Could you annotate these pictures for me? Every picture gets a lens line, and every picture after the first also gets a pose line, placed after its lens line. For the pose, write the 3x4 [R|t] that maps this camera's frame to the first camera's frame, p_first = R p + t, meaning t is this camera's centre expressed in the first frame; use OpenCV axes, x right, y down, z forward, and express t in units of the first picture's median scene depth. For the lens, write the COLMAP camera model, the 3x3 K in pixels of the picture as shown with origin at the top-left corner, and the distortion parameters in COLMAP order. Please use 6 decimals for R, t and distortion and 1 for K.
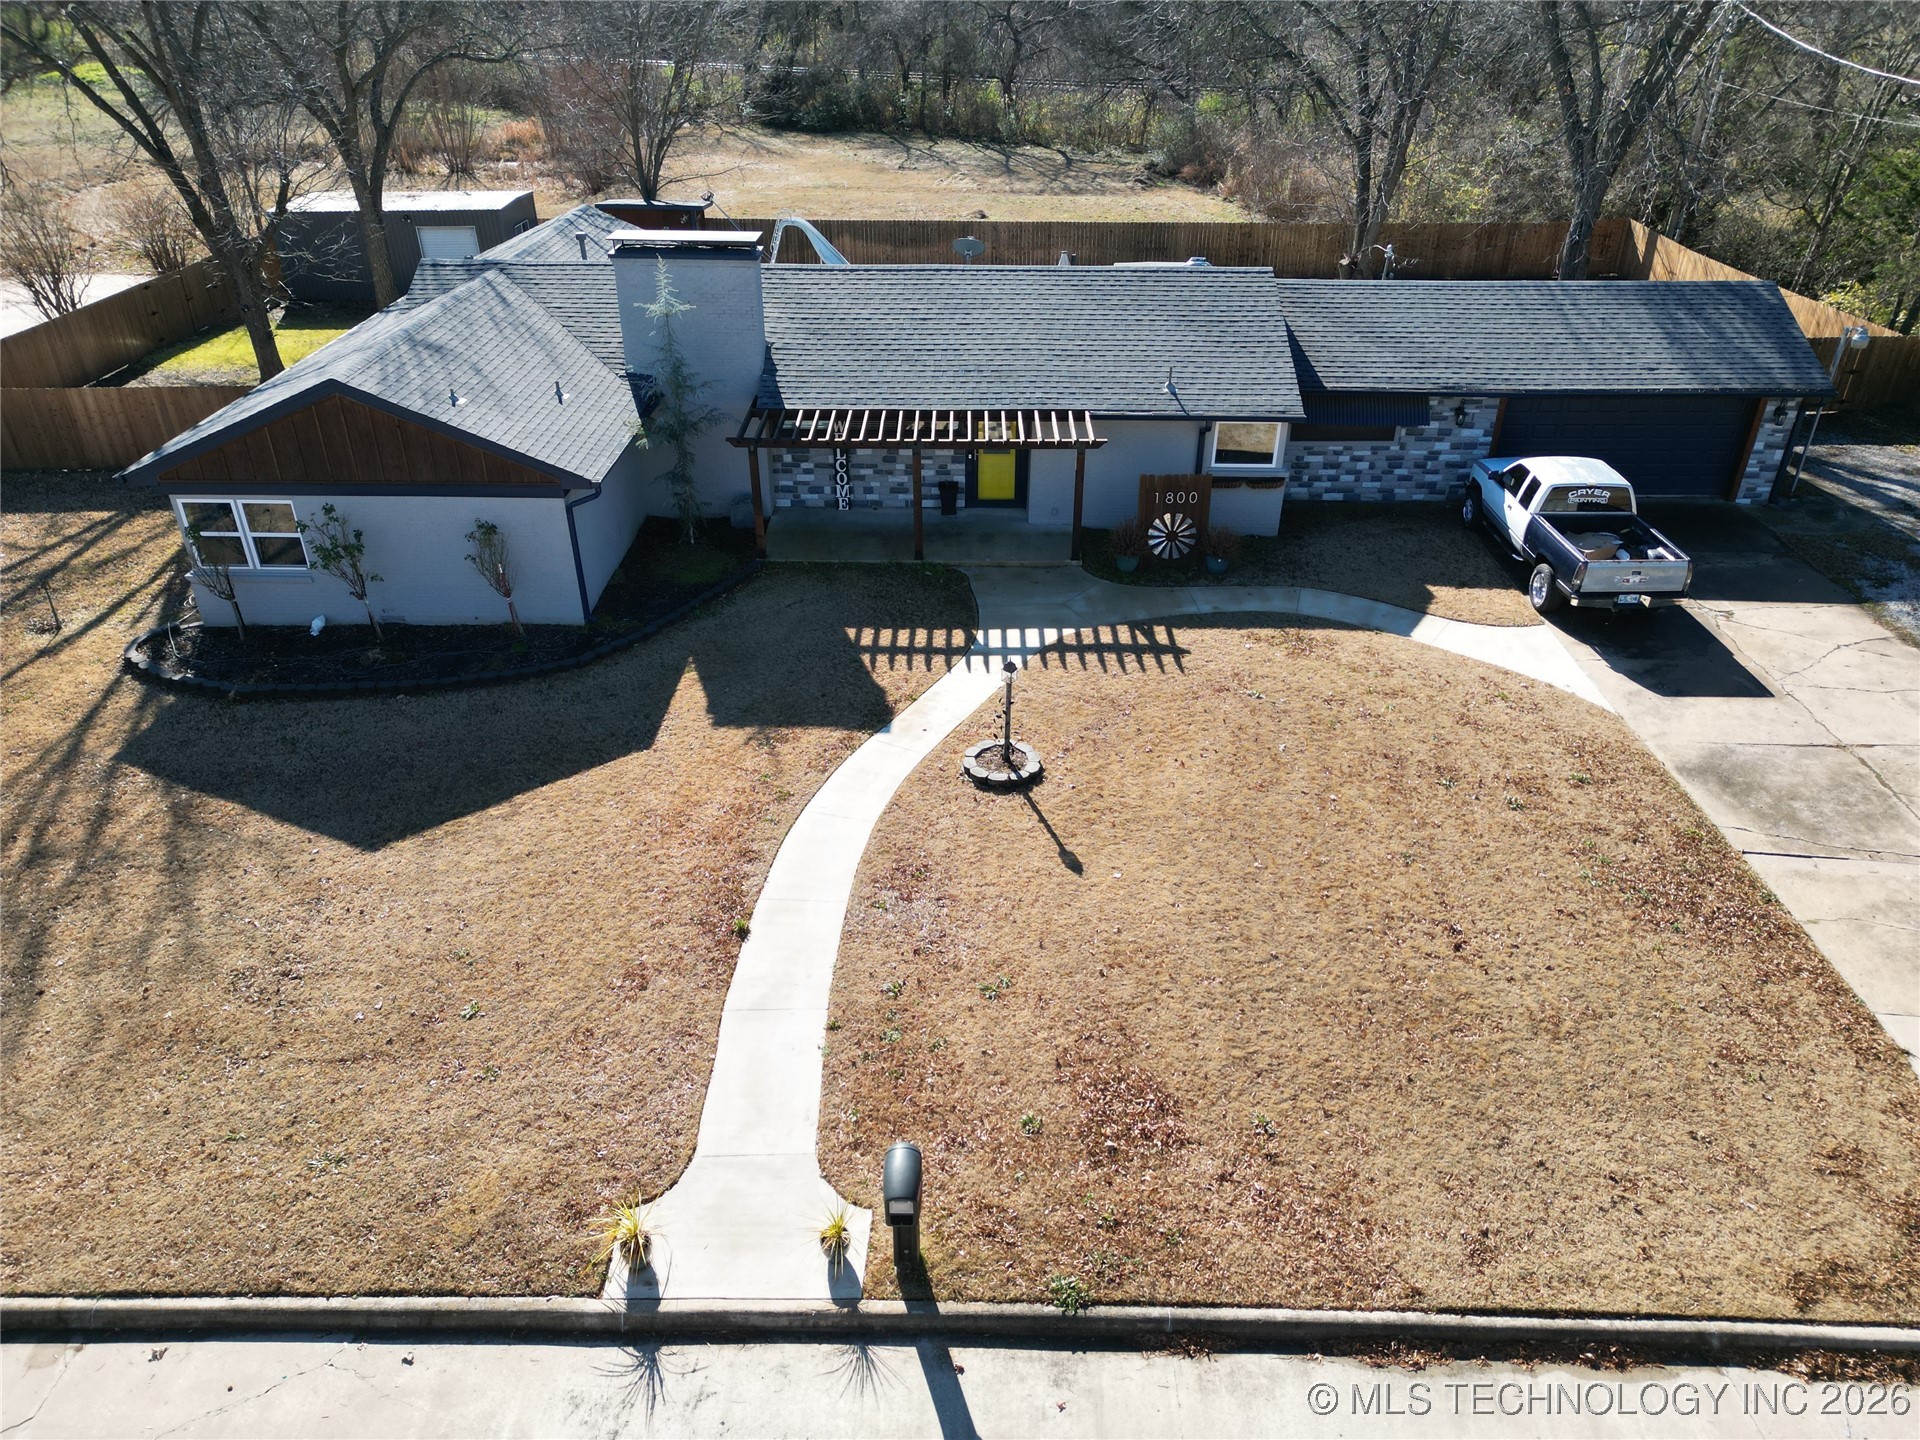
lens RADIAL K [[1345.3, 0, 951.5], [0, 1345.3, 721.4], [0, 0, 1]] dist [0.065974, -0.057607]
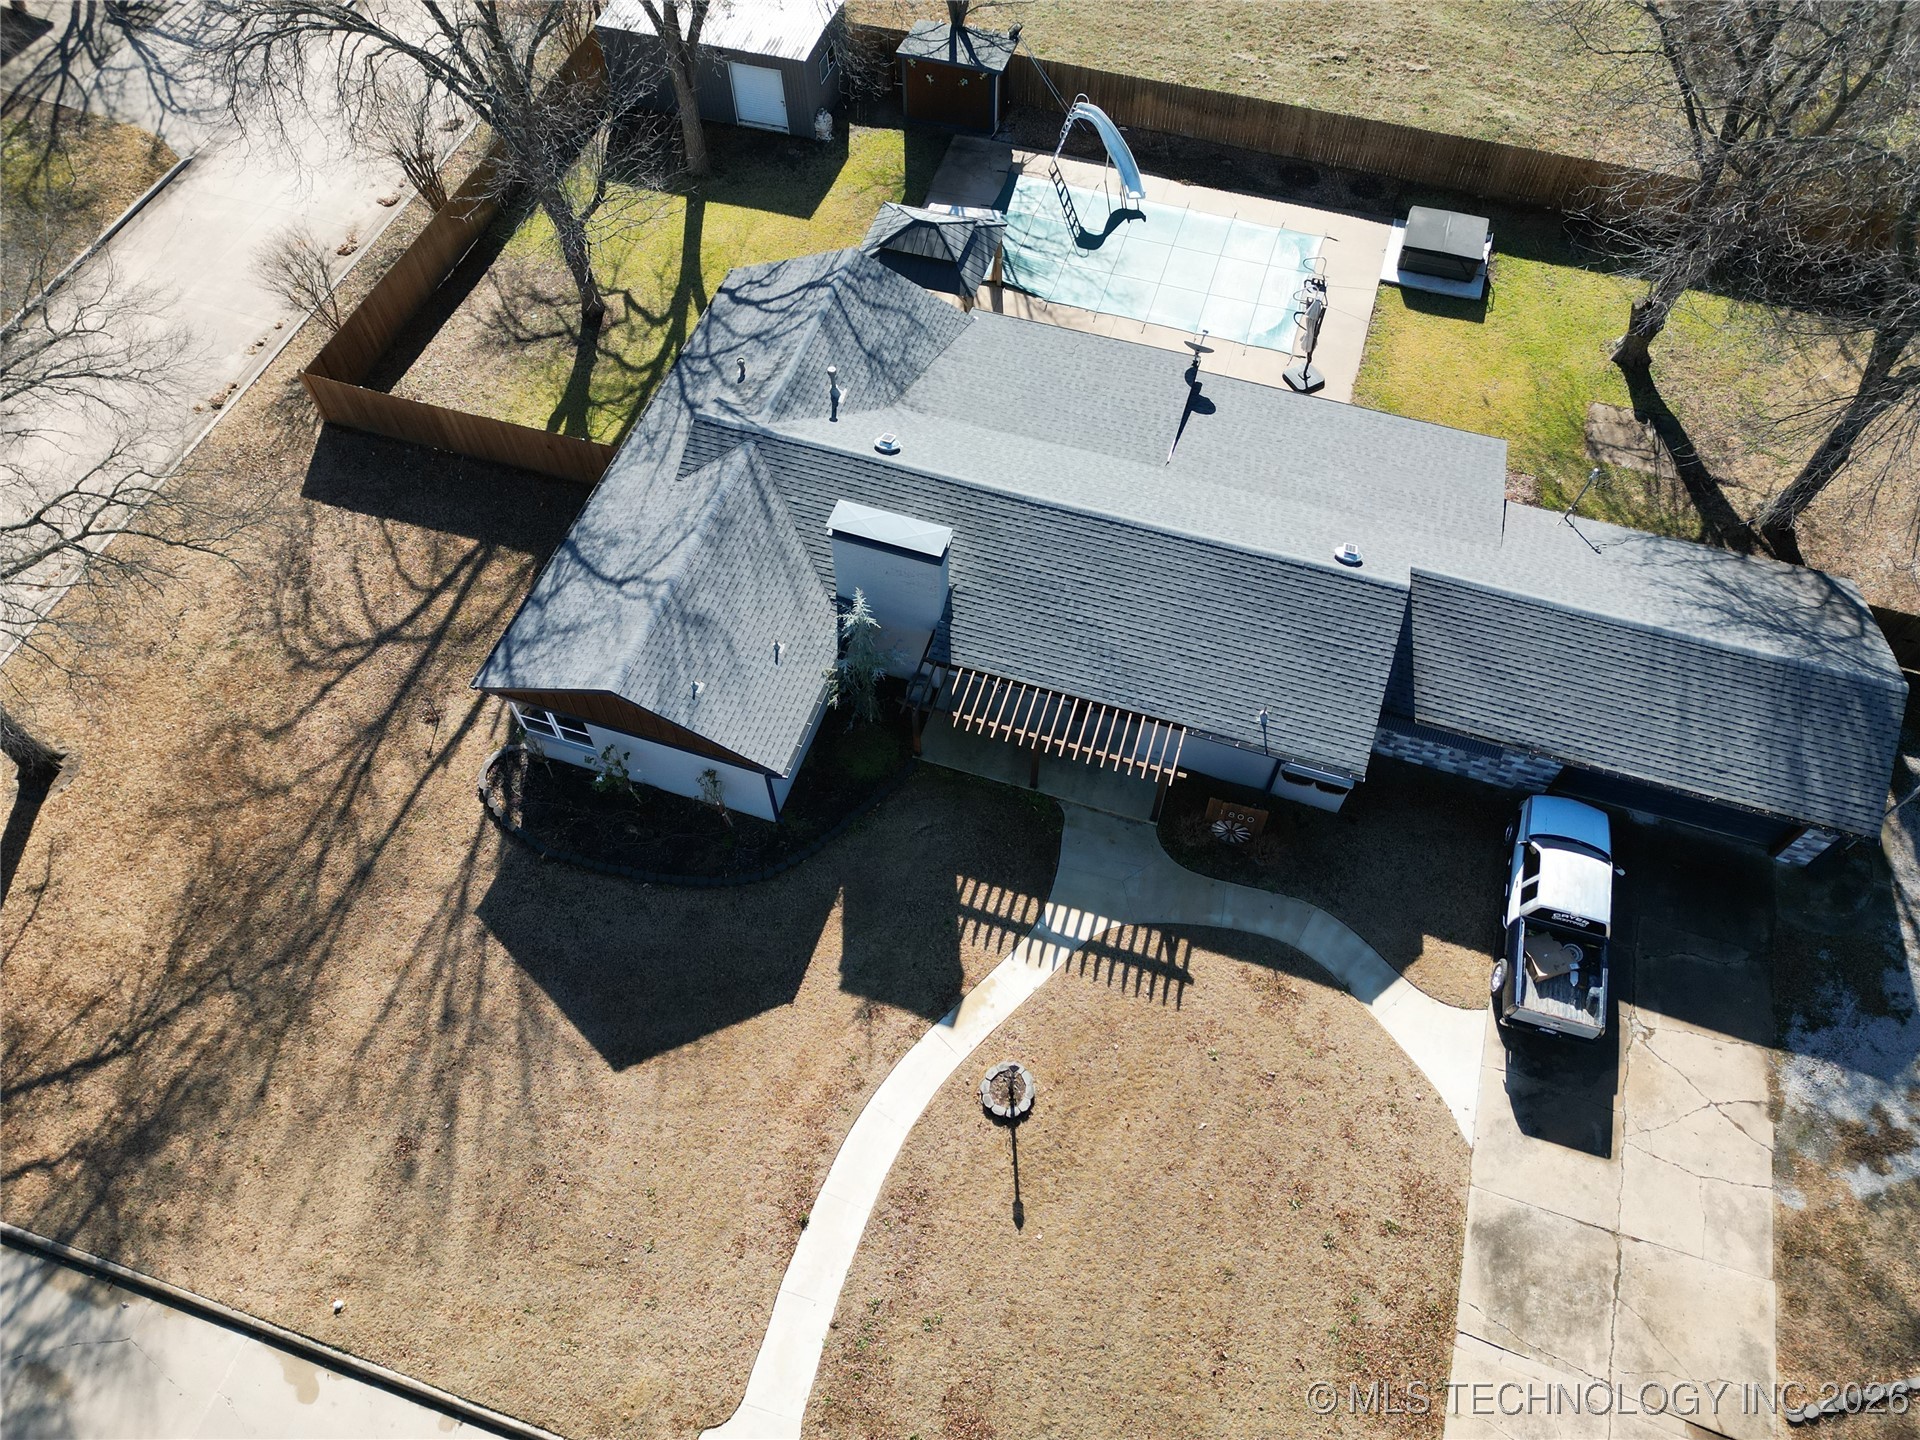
lens RADIAL K [[1345.3, 0, 948.0], [0, 1345.3, 718.2], [0, 0, 1]] dist [0.065974, -0.057607]
pose [[0.957599, 0.240933, -0.157970, 0.094090], [-0.143040, 0.873555, 0.465231, -0.854480], [0.250085, -0.422909, 0.870979, -0.117649]]
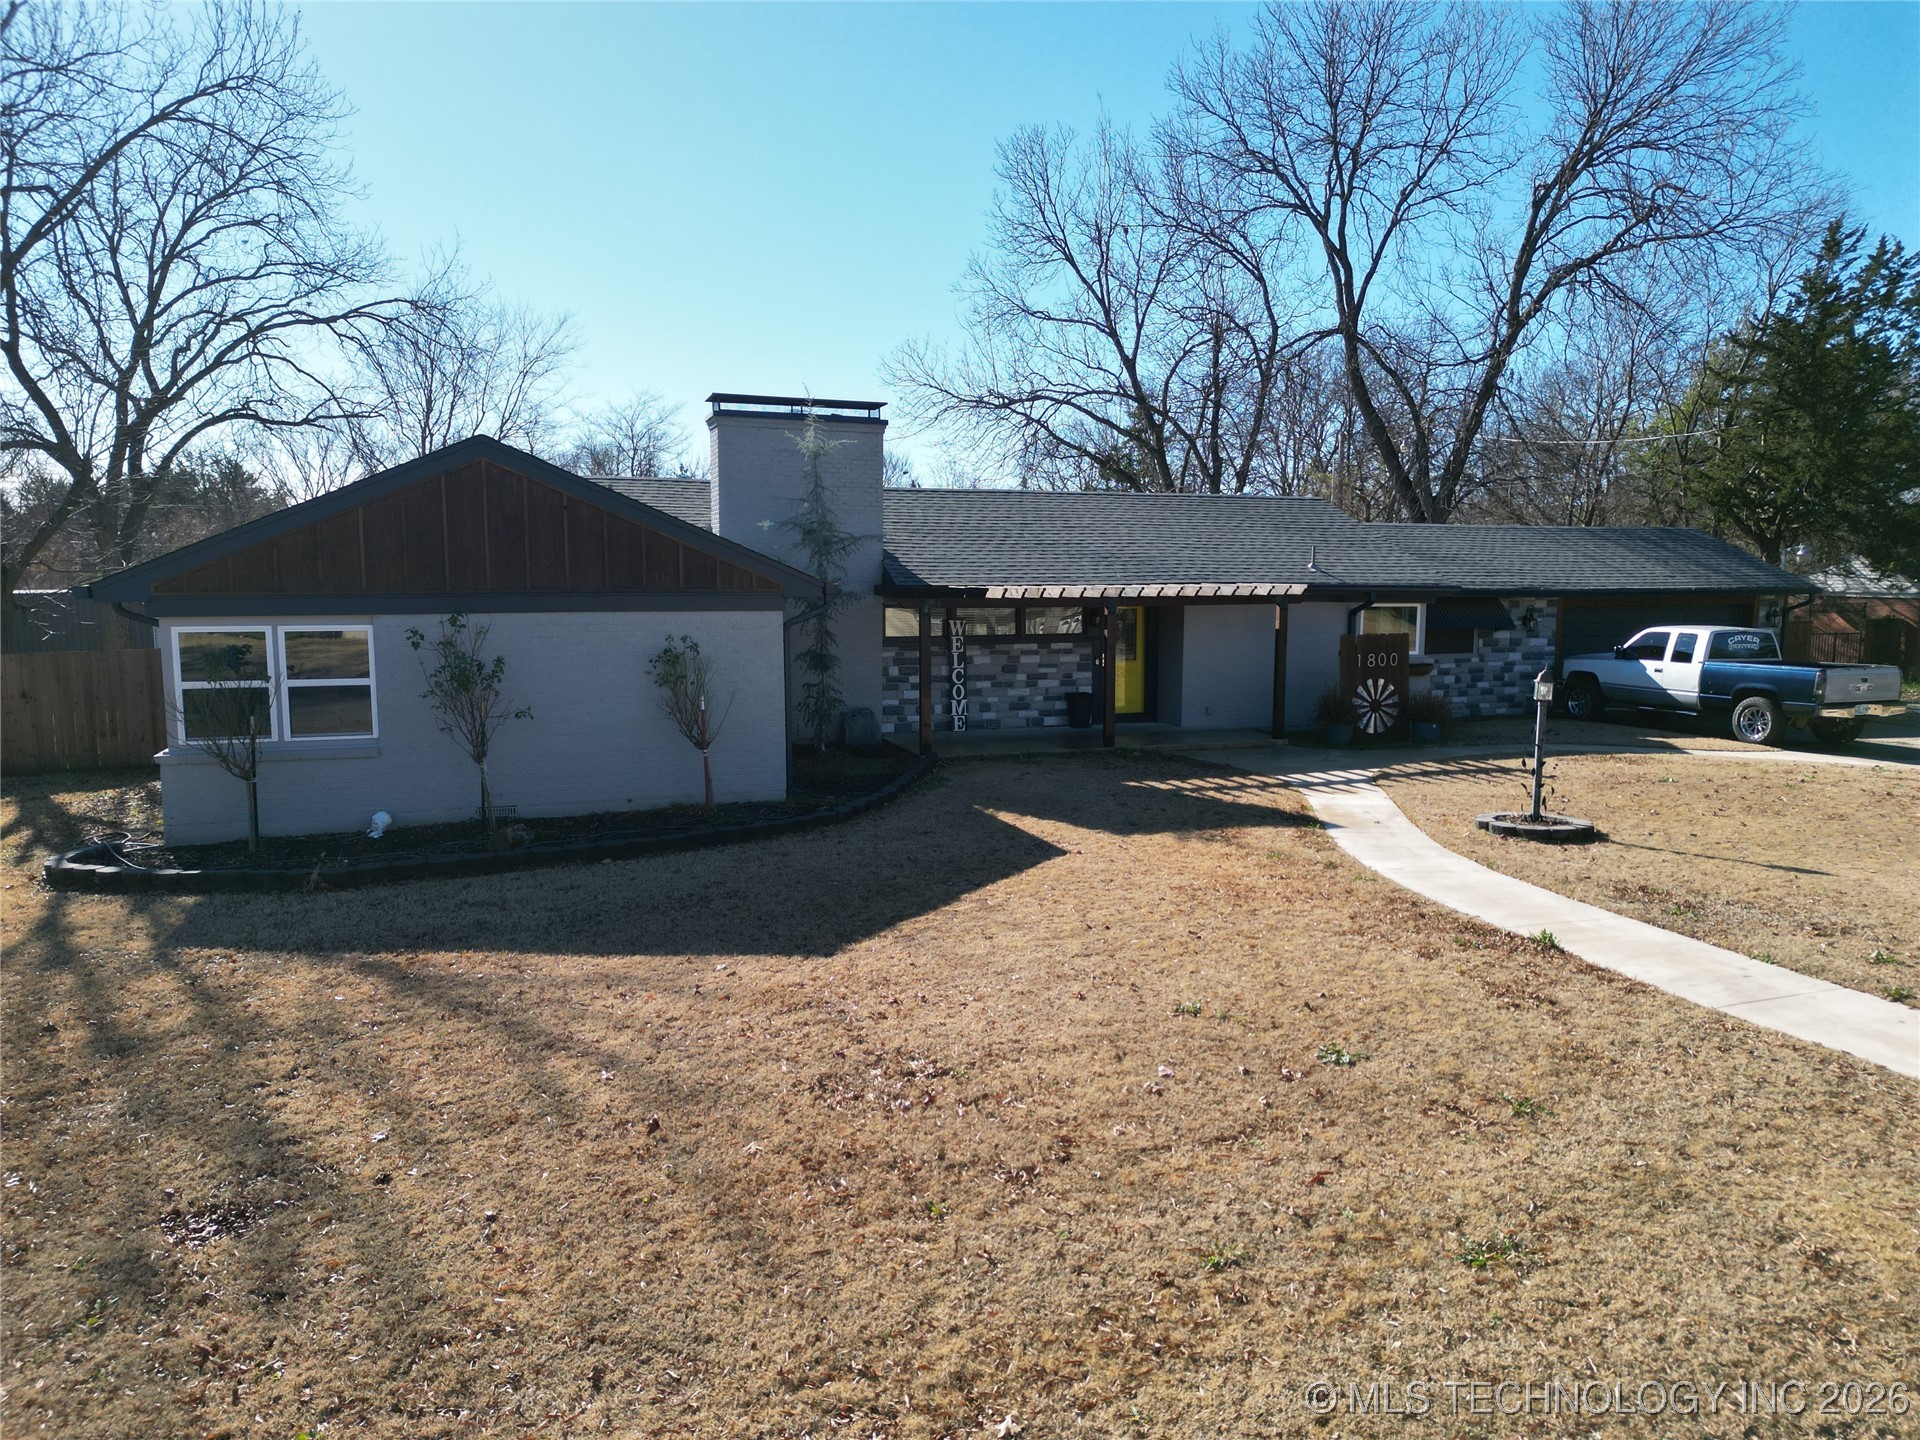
lens RADIAL K [[1345.3, 0, 951.1], [0, 1345.3, 723.7], [0, 0, 1]] dist [0.065974, -0.057607]
pose [[0.941208, -0.034237, 0.336089, -0.435748], [0.167791, 0.910844, -0.377107, 0.176538], [-0.293214, 0.411328, 0.863038, 0.358872]]
